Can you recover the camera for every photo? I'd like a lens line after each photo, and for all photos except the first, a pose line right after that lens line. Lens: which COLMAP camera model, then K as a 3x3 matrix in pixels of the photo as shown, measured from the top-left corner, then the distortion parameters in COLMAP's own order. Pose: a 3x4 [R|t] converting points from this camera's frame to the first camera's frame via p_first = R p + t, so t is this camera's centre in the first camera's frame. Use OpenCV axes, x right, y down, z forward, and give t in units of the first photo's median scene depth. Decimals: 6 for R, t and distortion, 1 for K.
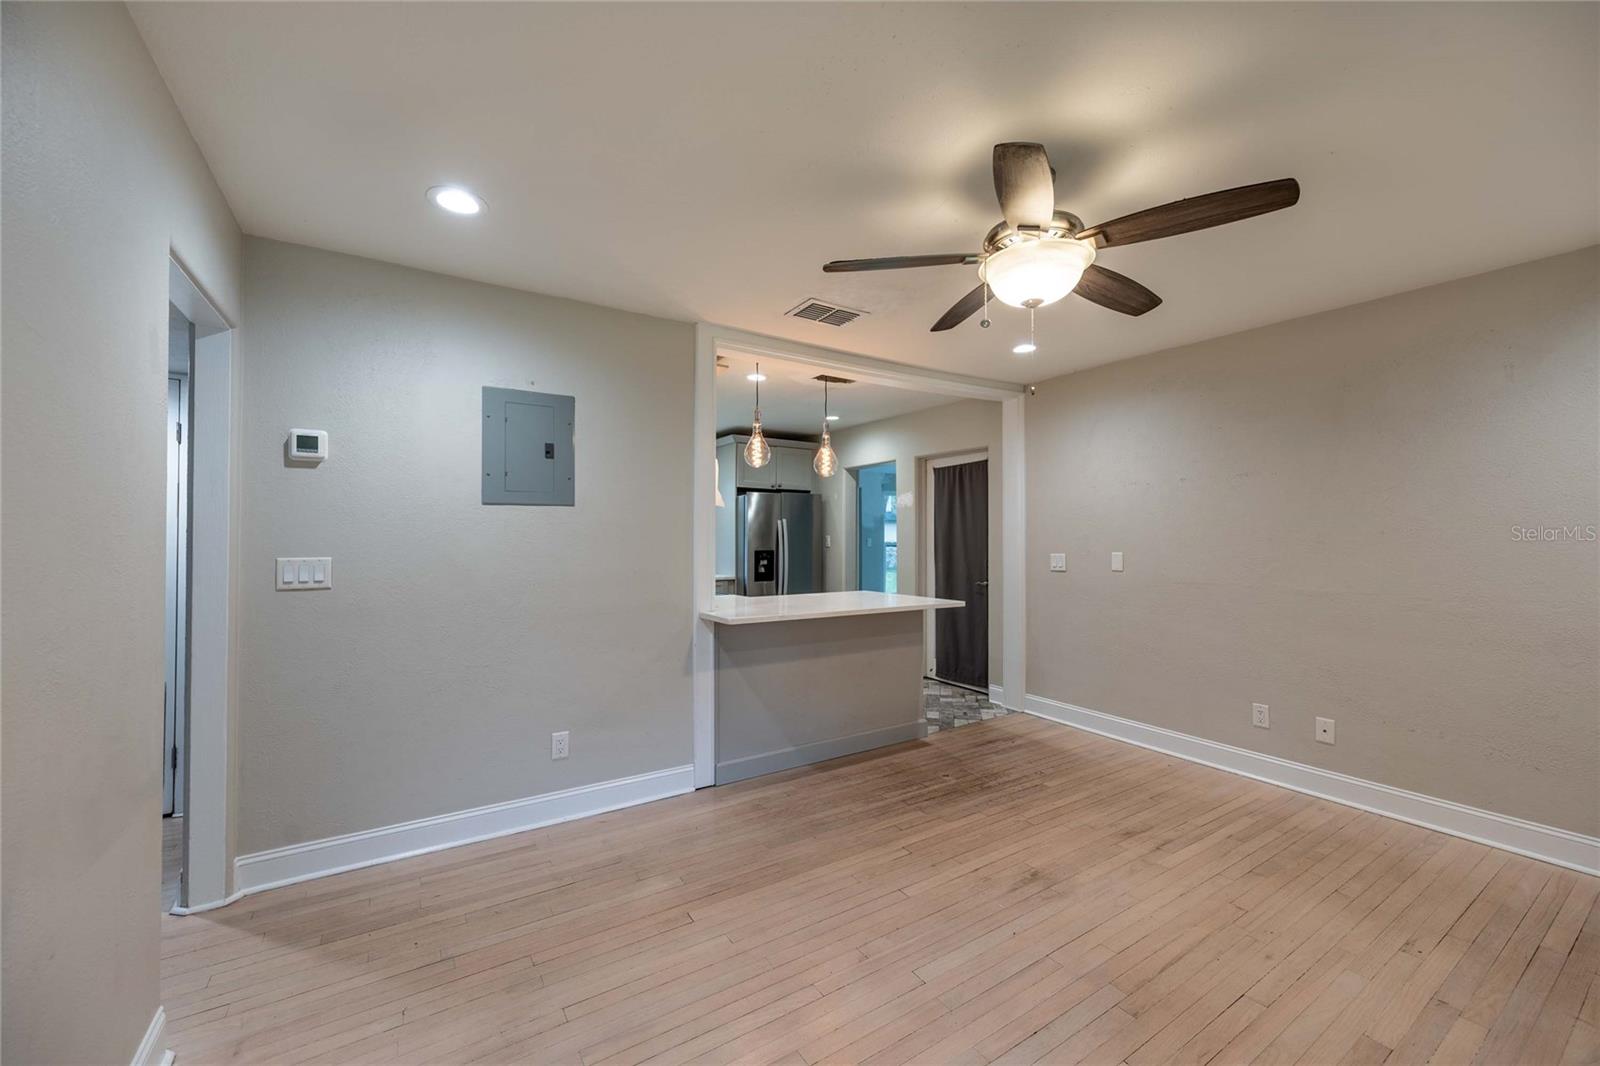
lens RADIAL K [[624.8, 0, 801.2], [0, 624.8, 532.9], [0, 0, 1]] dist [-0.001340, -0.000171]
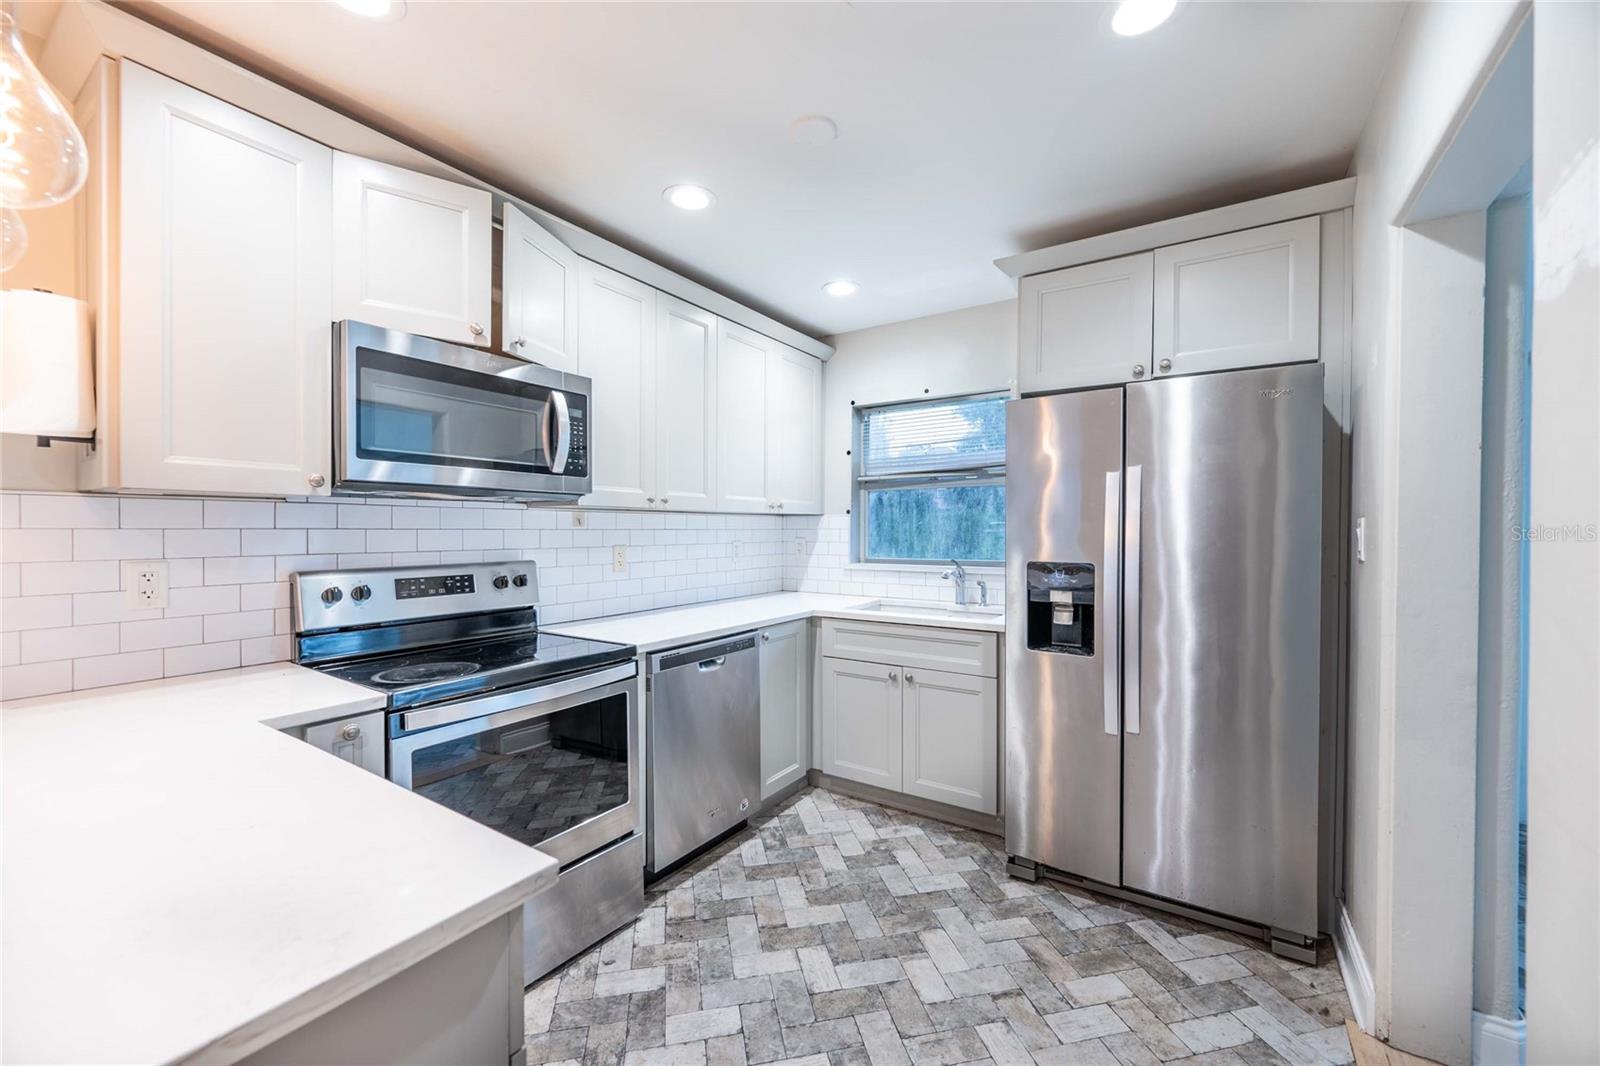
lens RADIAL K [[624.8, 0, 801.9], [0, 624.8, 534.4], [0, 0, 1]] dist [-0.001340, -0.000171]
pose [[0.404691, 0.010431, -0.914394, 0.434704], [0.008469, 0.999849, 0.015153, 0.013579], [0.914414, -0.013876, 0.404542, 1.608699]]
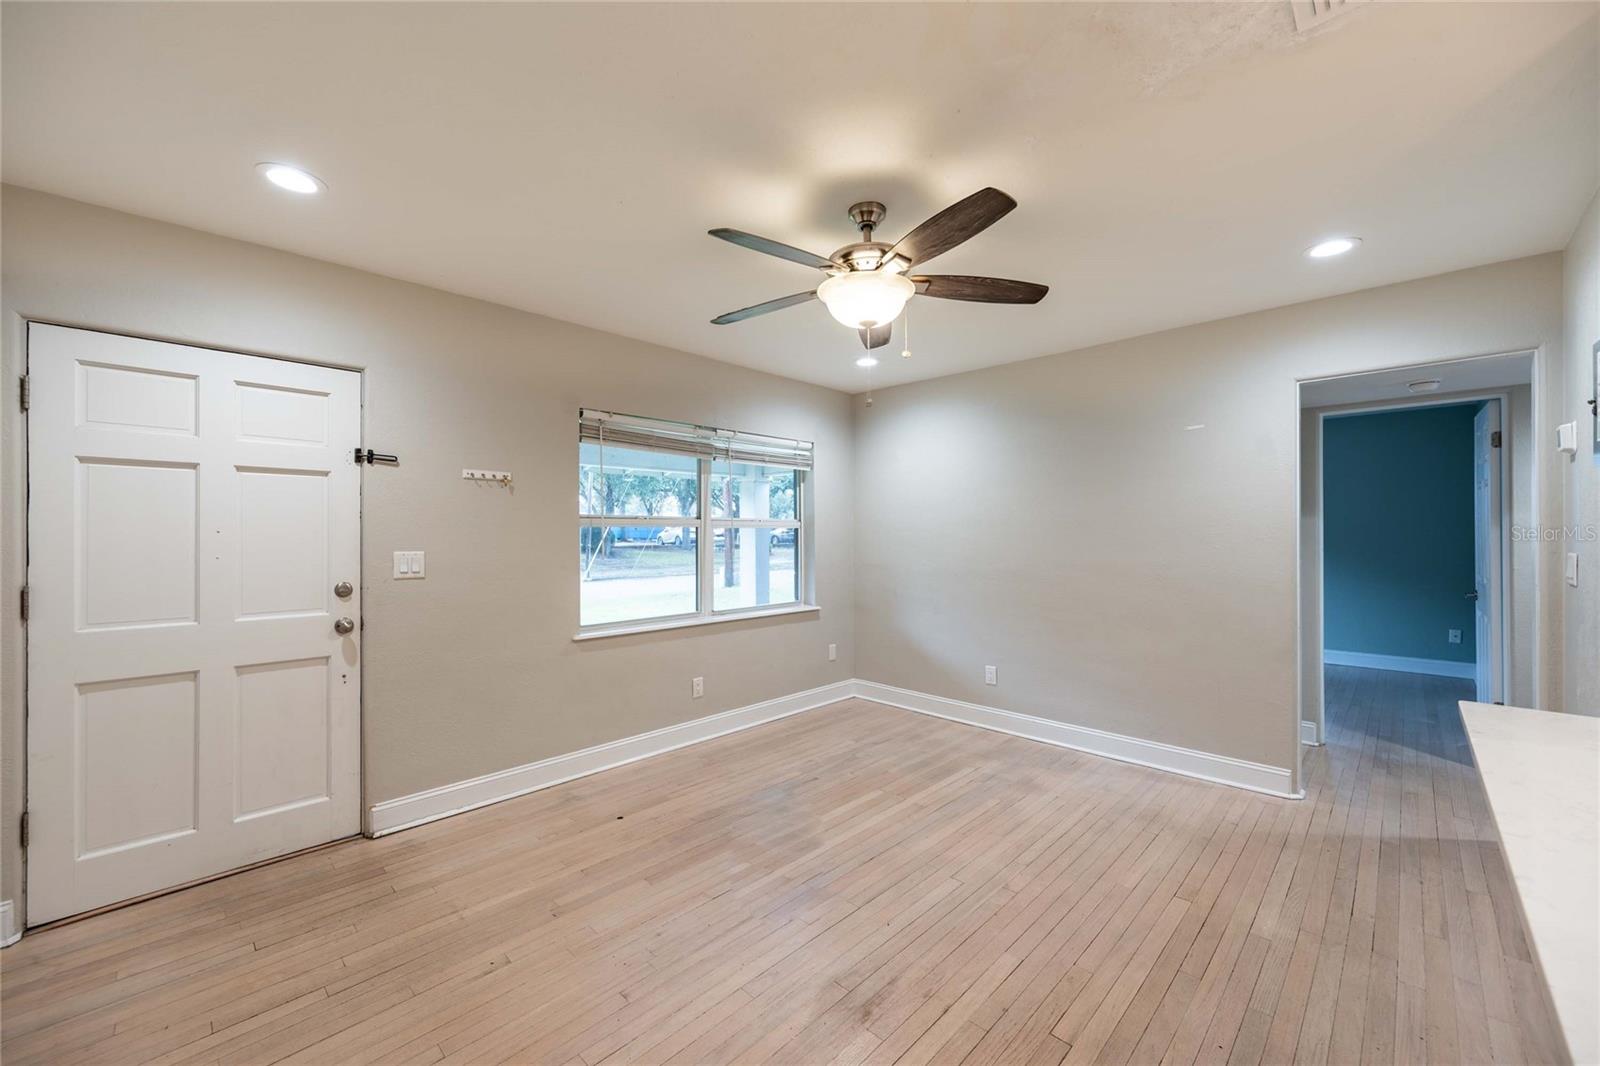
lens RADIAL K [[624.8, 0, 800.9], [0, 624.8, 533.8], [0, 0, 1]] dist [-0.001340, -0.000171]
pose [[-0.973898, 0.002845, -0.226969, 0.502407], [0.005254, 0.999936, -0.010007, 0.010883], [0.226926, -0.010938, -0.973851, 1.393294]]
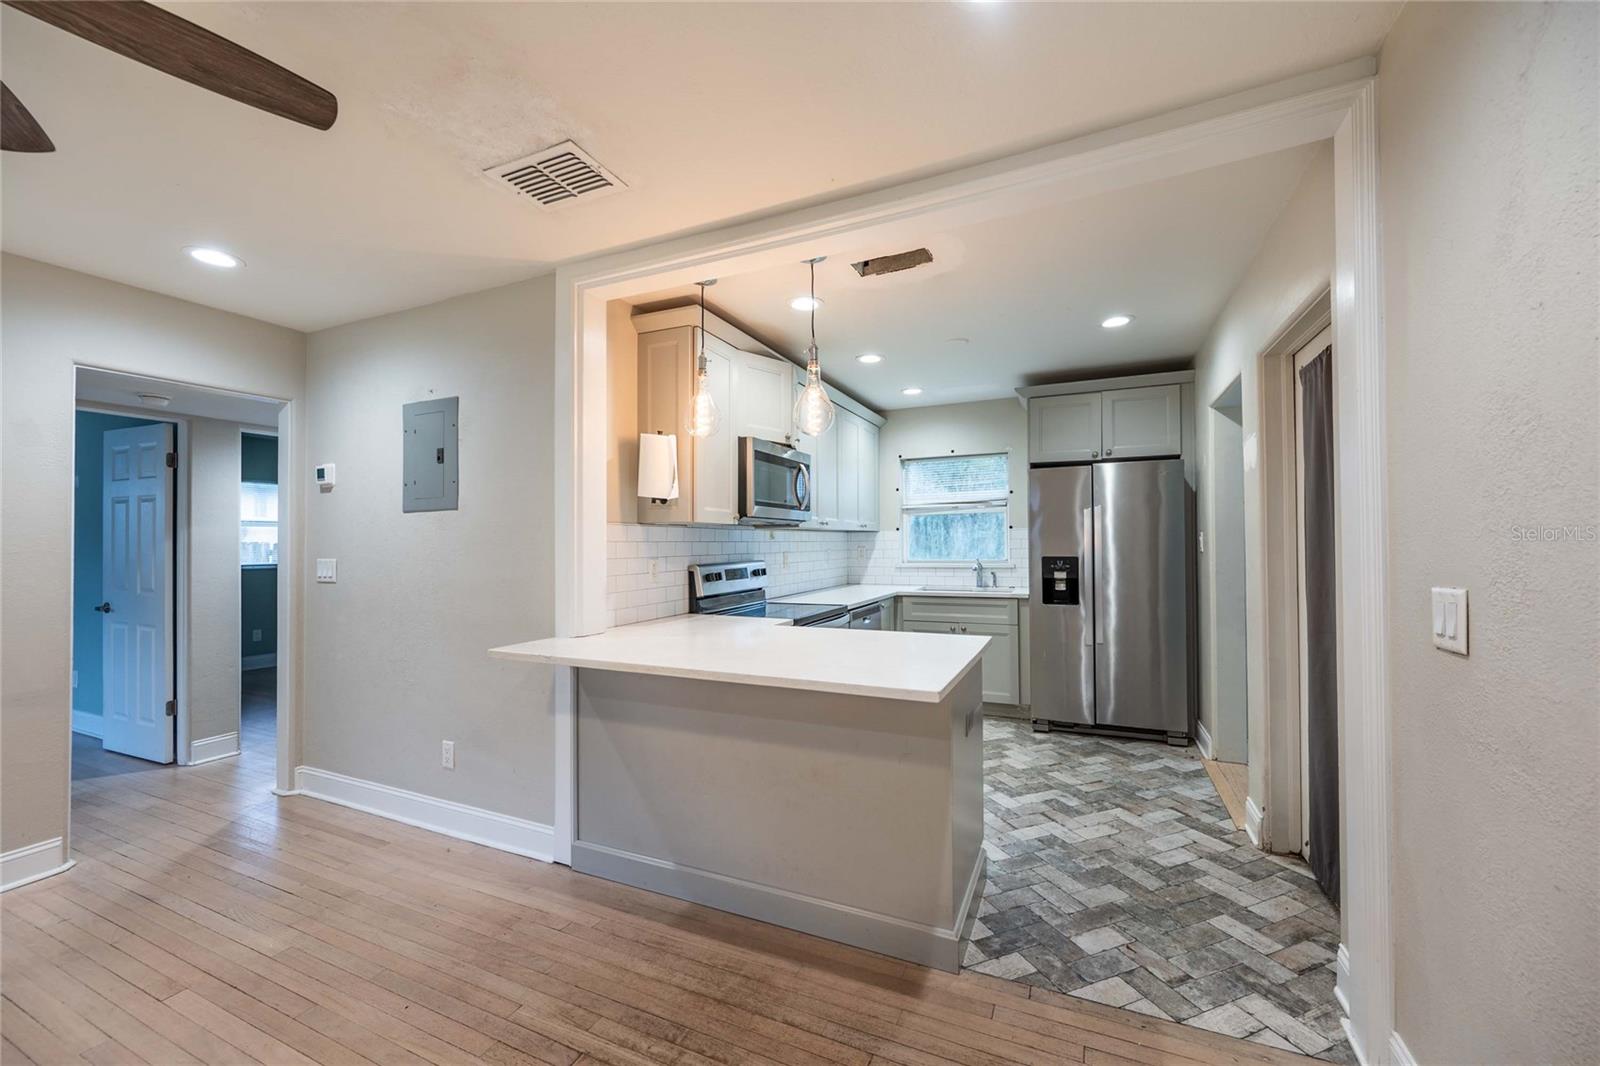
lens RADIAL K [[624.8, 0, 802.0], [0, 624.8, 533.7], [0, 0, 1]] dist [-0.001340, -0.000171]
pose [[0.544318, -0.014911, -0.838747, 0.742786], [0.016776, 0.999836, -0.006887, 0.009917], [0.838711, -0.010322, 0.544478, 0.935962]]
